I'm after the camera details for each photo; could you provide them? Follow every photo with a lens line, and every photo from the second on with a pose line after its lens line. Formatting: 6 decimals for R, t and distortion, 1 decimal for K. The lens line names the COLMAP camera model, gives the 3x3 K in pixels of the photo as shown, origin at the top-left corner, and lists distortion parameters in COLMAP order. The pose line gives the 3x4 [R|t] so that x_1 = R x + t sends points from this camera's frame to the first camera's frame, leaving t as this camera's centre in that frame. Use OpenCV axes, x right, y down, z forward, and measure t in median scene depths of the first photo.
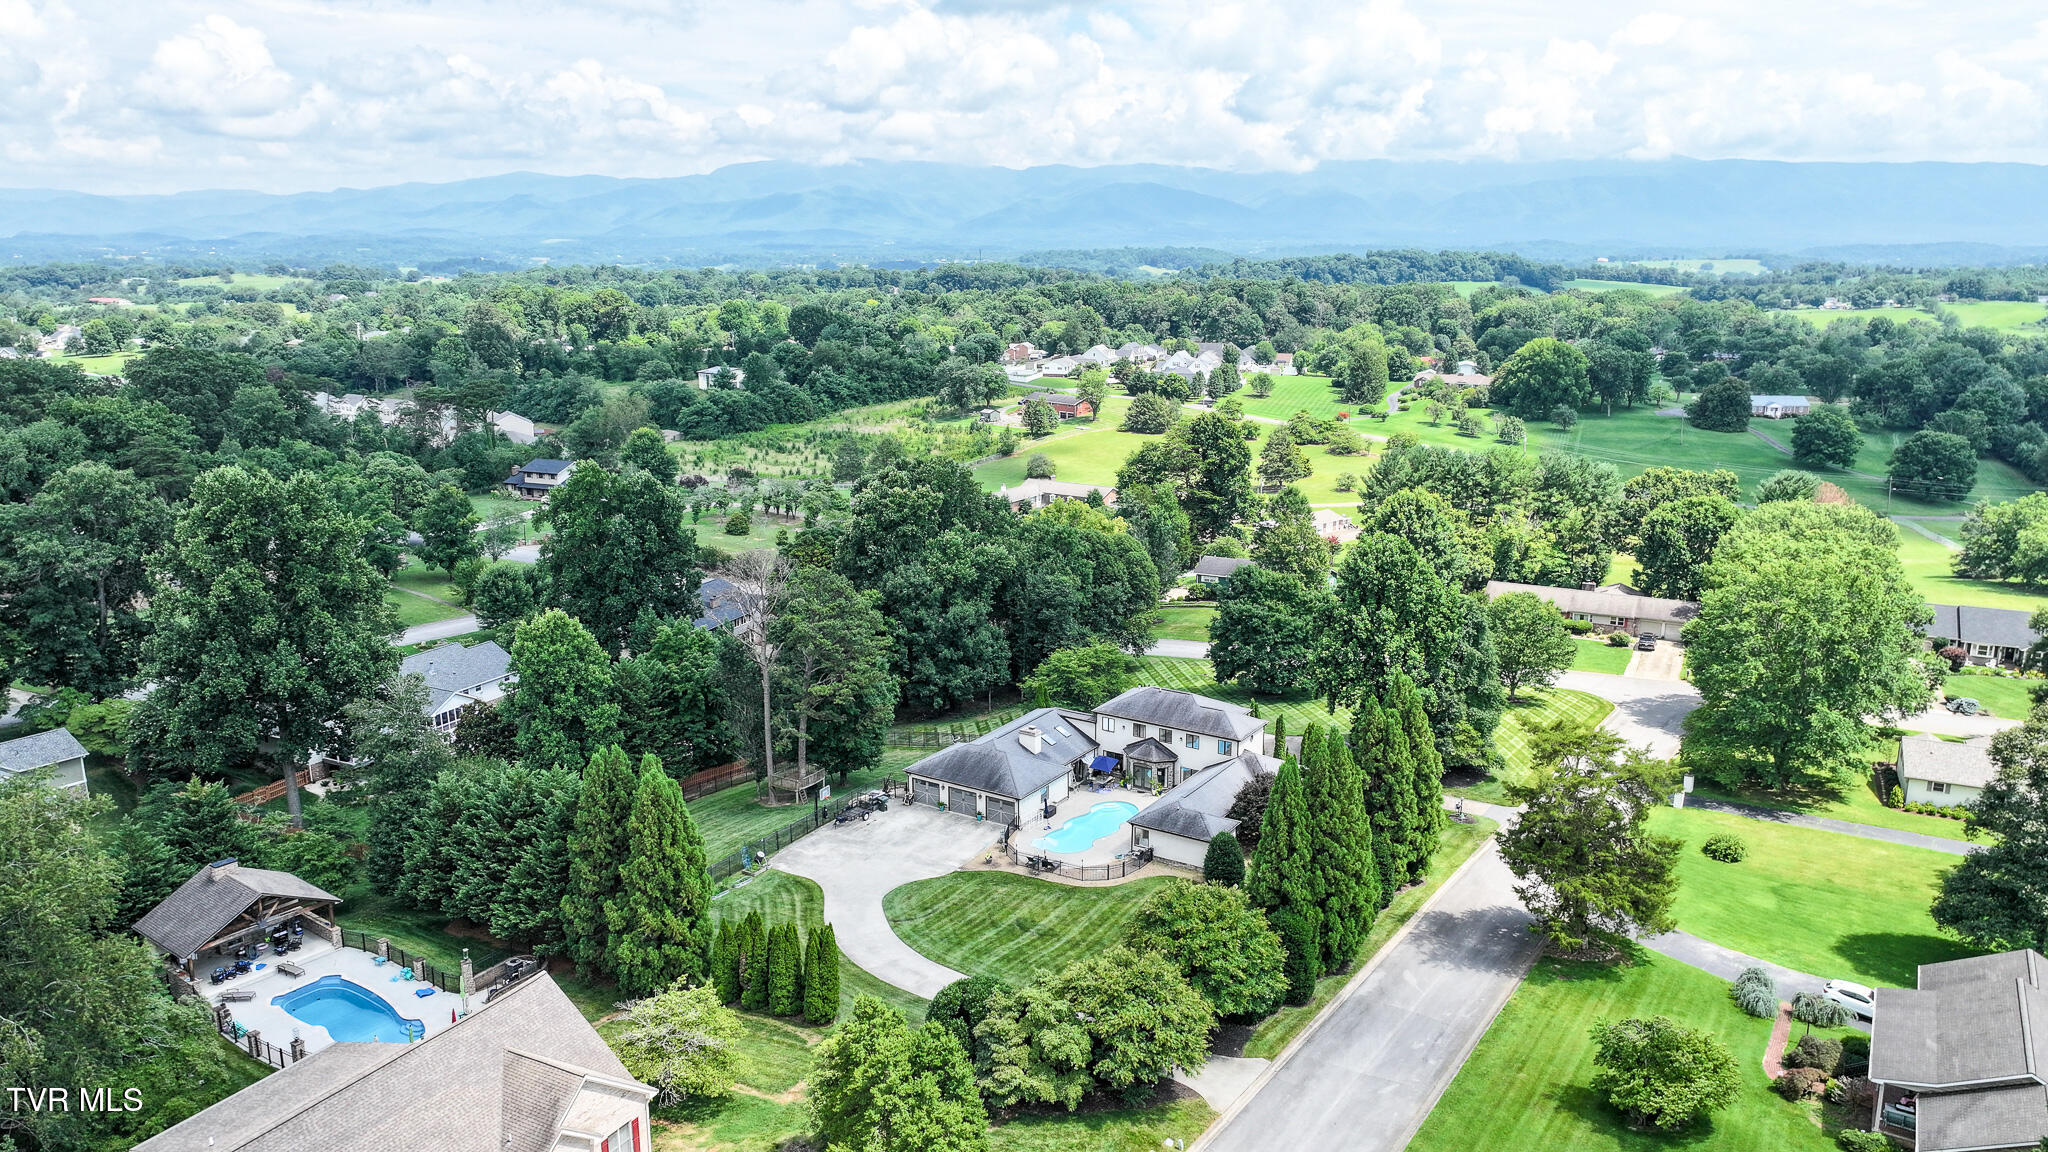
lens RADIAL K [[1451.2, 0, 1027.5], [0, 1451.2, 557.7], [0, 0, 1]] dist [0.003133, 0.011446]
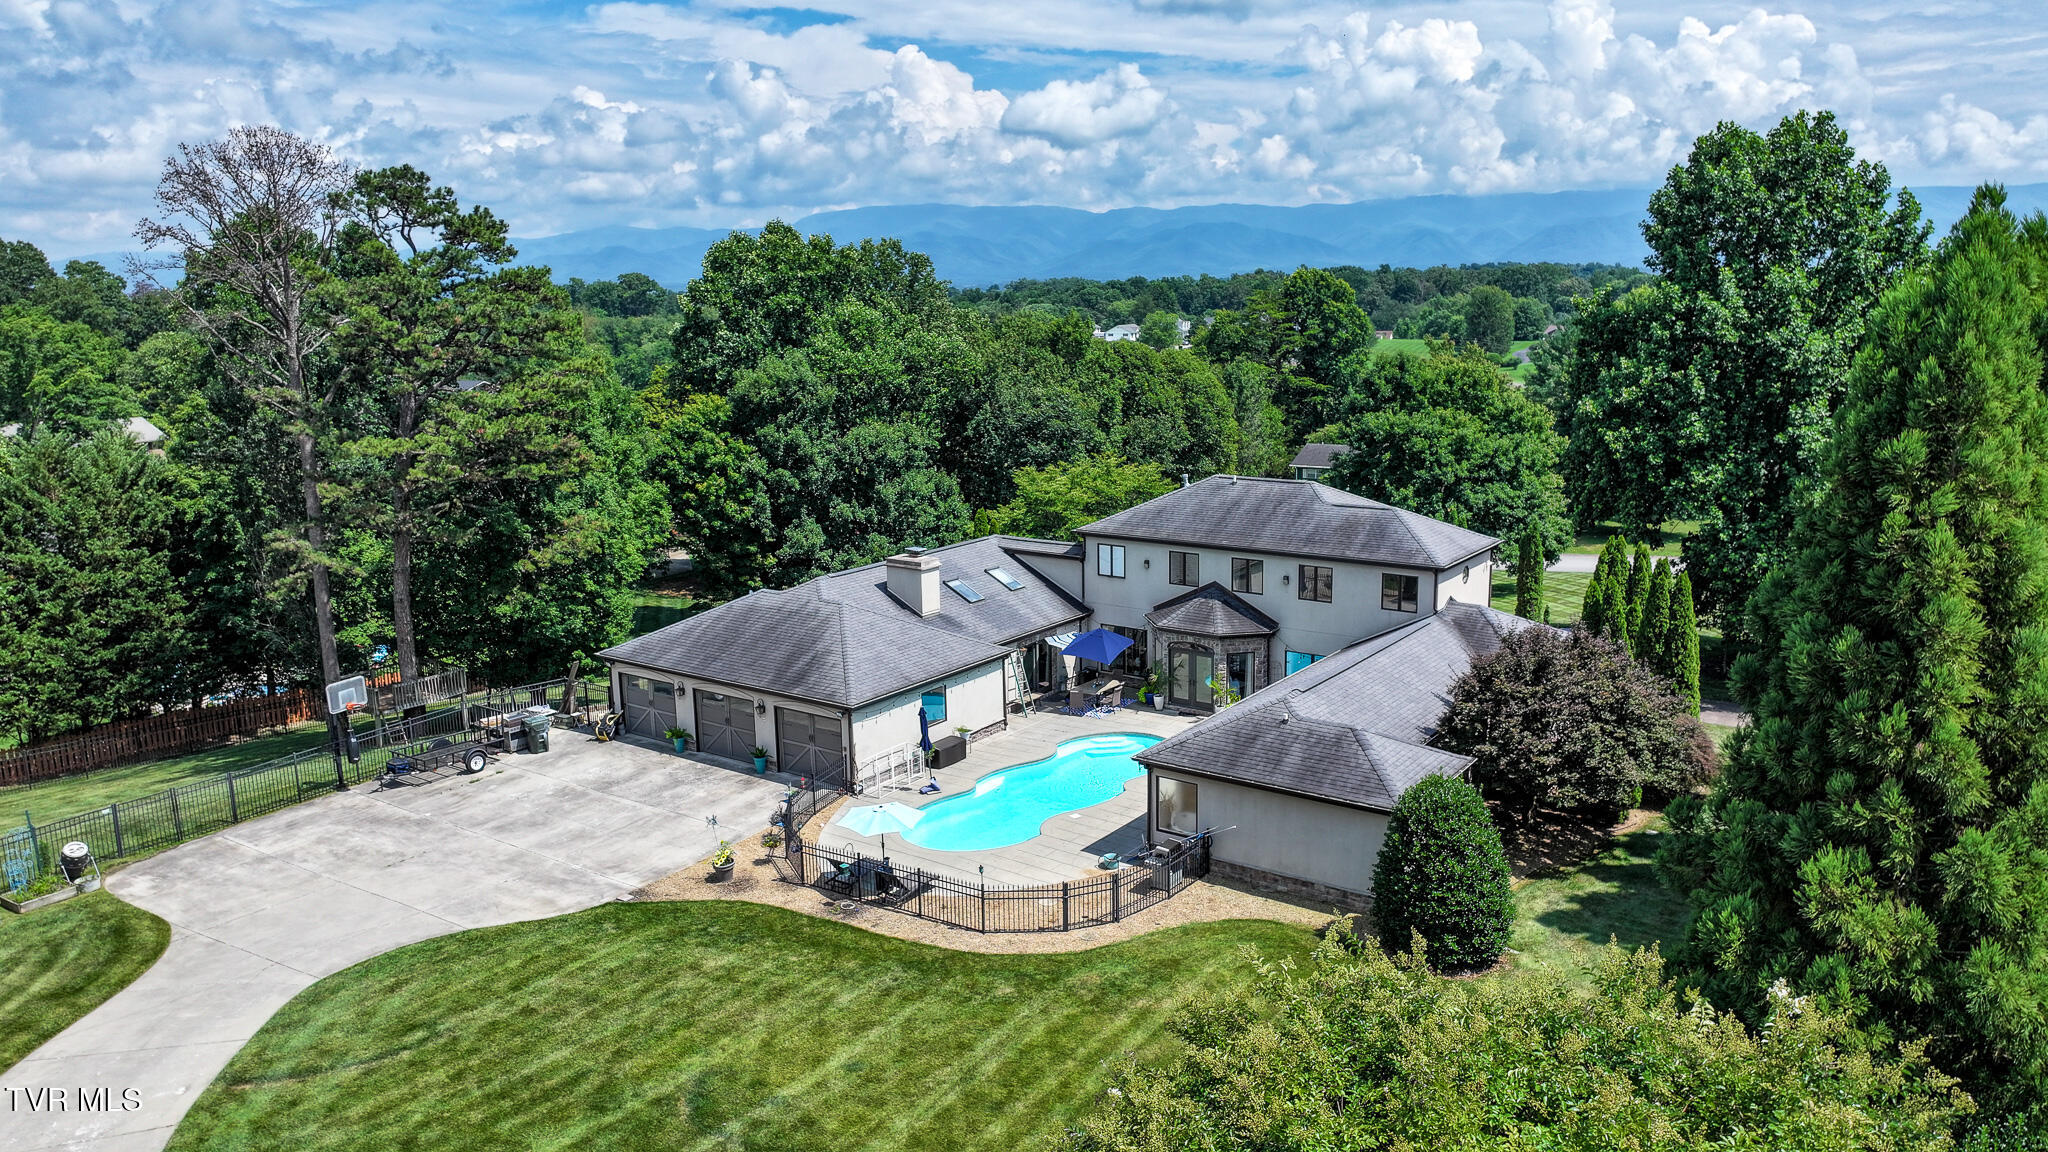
lens RADIAL K [[1451.2, 0, 1035.7], [0, 1451.2, 563.1], [0, 0, 1]] dist [0.003133, 0.011446]
pose [[0.998614, -0.006951, -0.052162, 0.057548], [0.005537, 0.999614, -0.027214, 0.131200], [0.052331, 0.026887, 0.998268, 0.594947]]
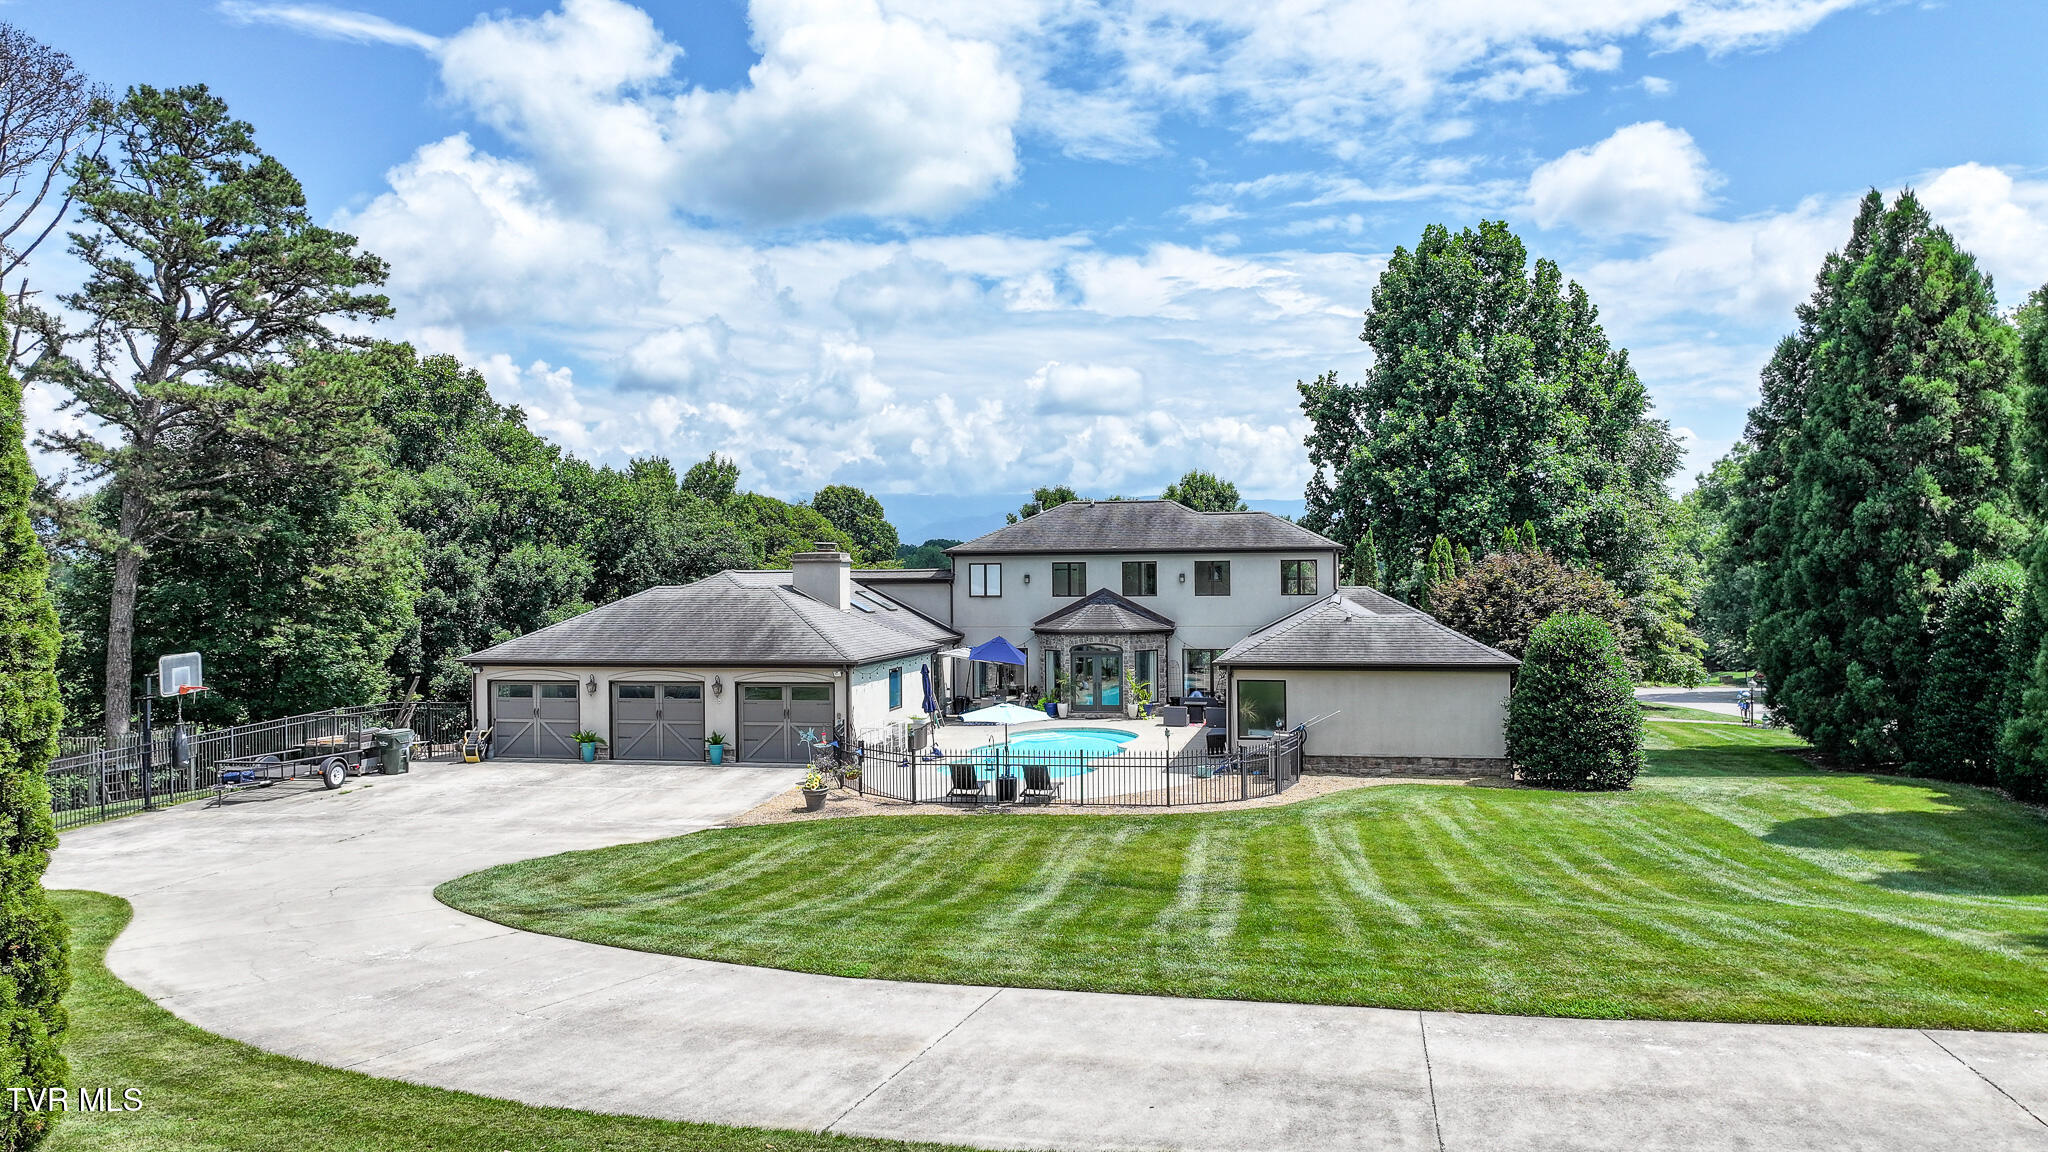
lens RADIAL K [[1451.2, 0, 1036.7], [0, 1451.2, 565.6], [0, 0, 1]] dist [0.003133, 0.011446]
pose [[0.936822, -0.008355, 0.349707, -0.076947], [0.084898, 0.975255, -0.204133, 0.202585], [-0.339348, 0.220926, 0.914350, 0.638378]]
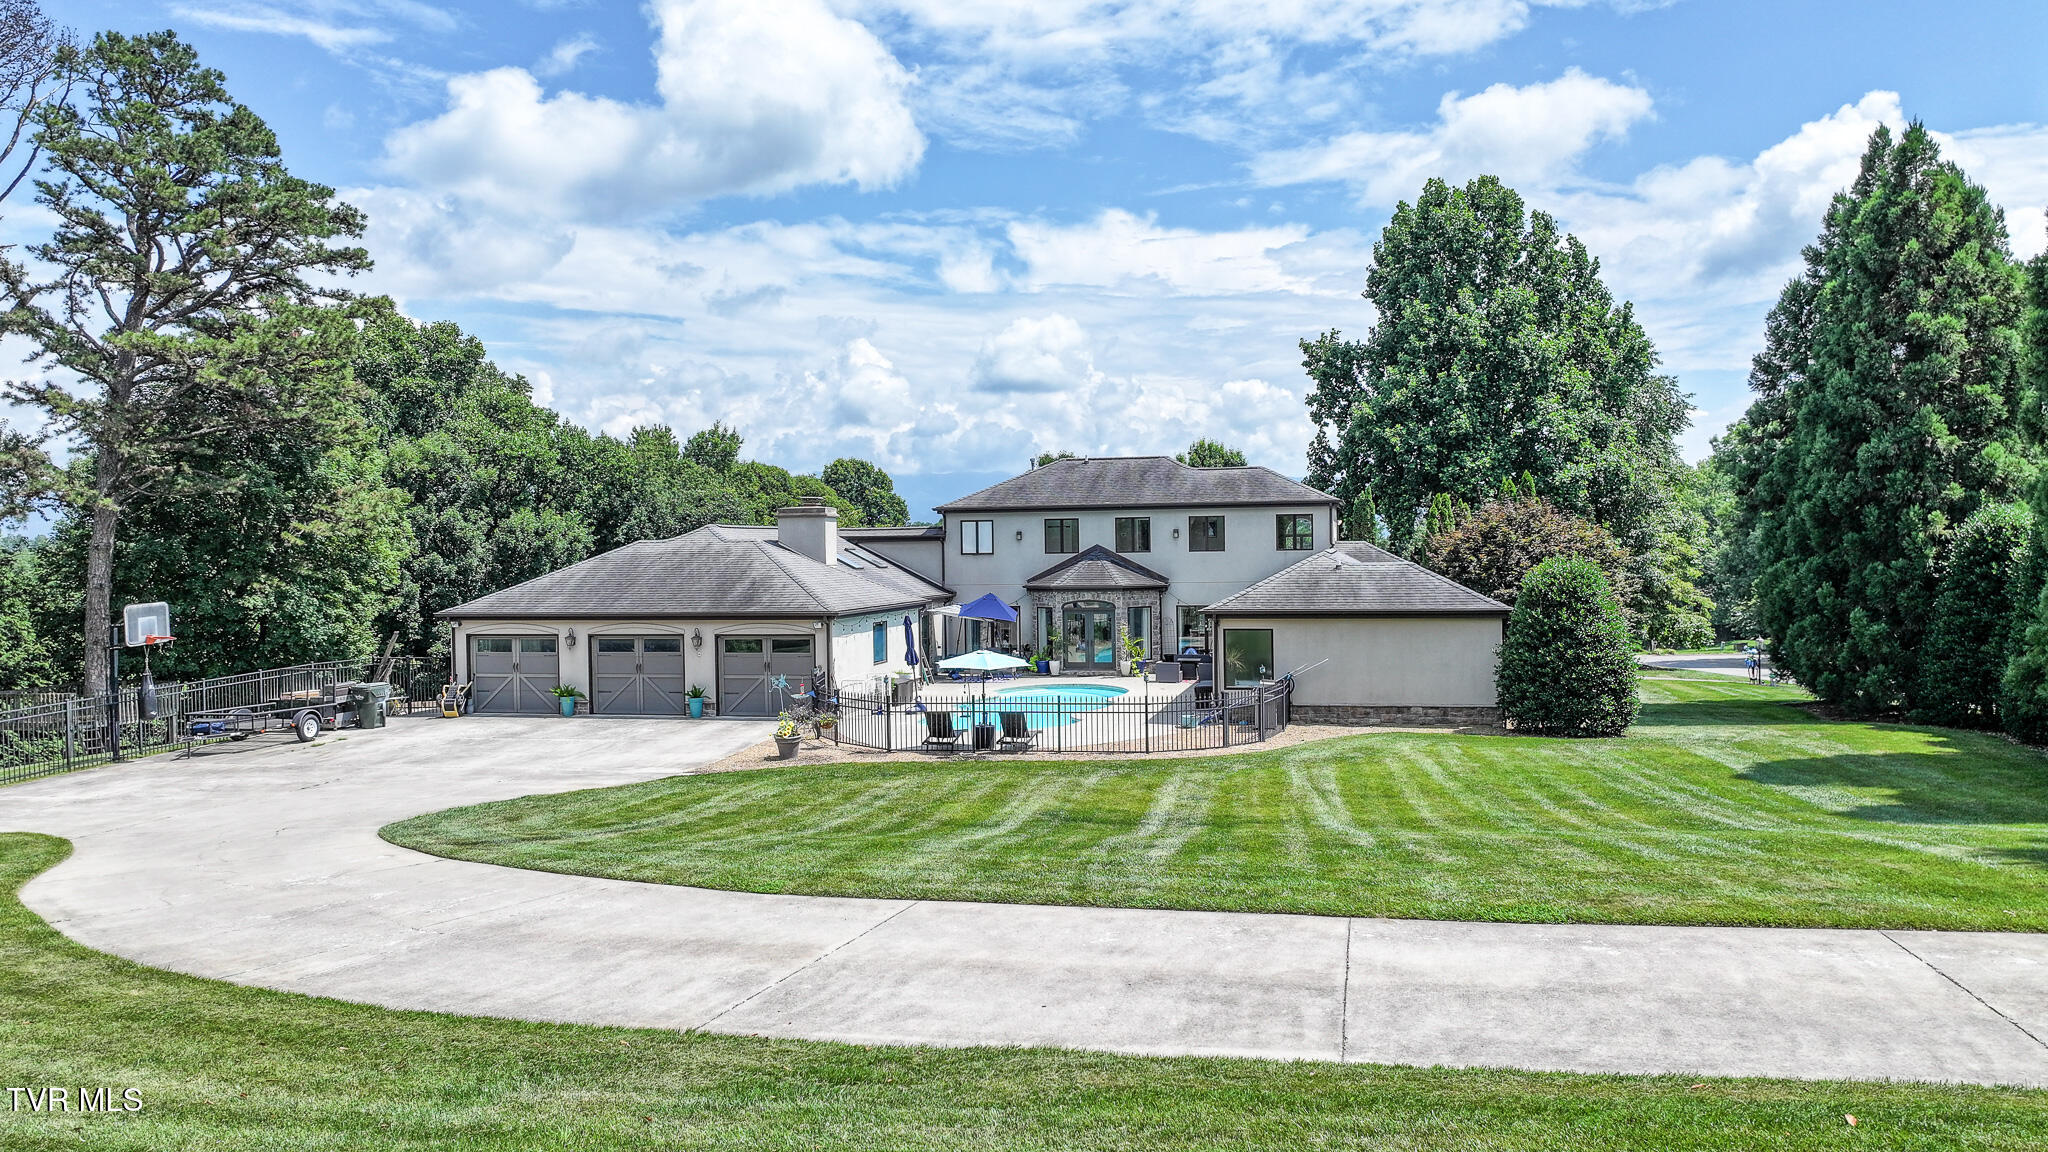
lens RADIAL K [[1451.2, 0, 1036.8], [0, 1451.2, 567.7], [0, 0, 1]] dist [0.003133, 0.011446]
pose [[0.940850, -0.018184, 0.338336, -0.068170], [0.086948, 0.978078, -0.189218, 0.208114], [-0.327479, 0.207443, 0.921805, 0.642737]]
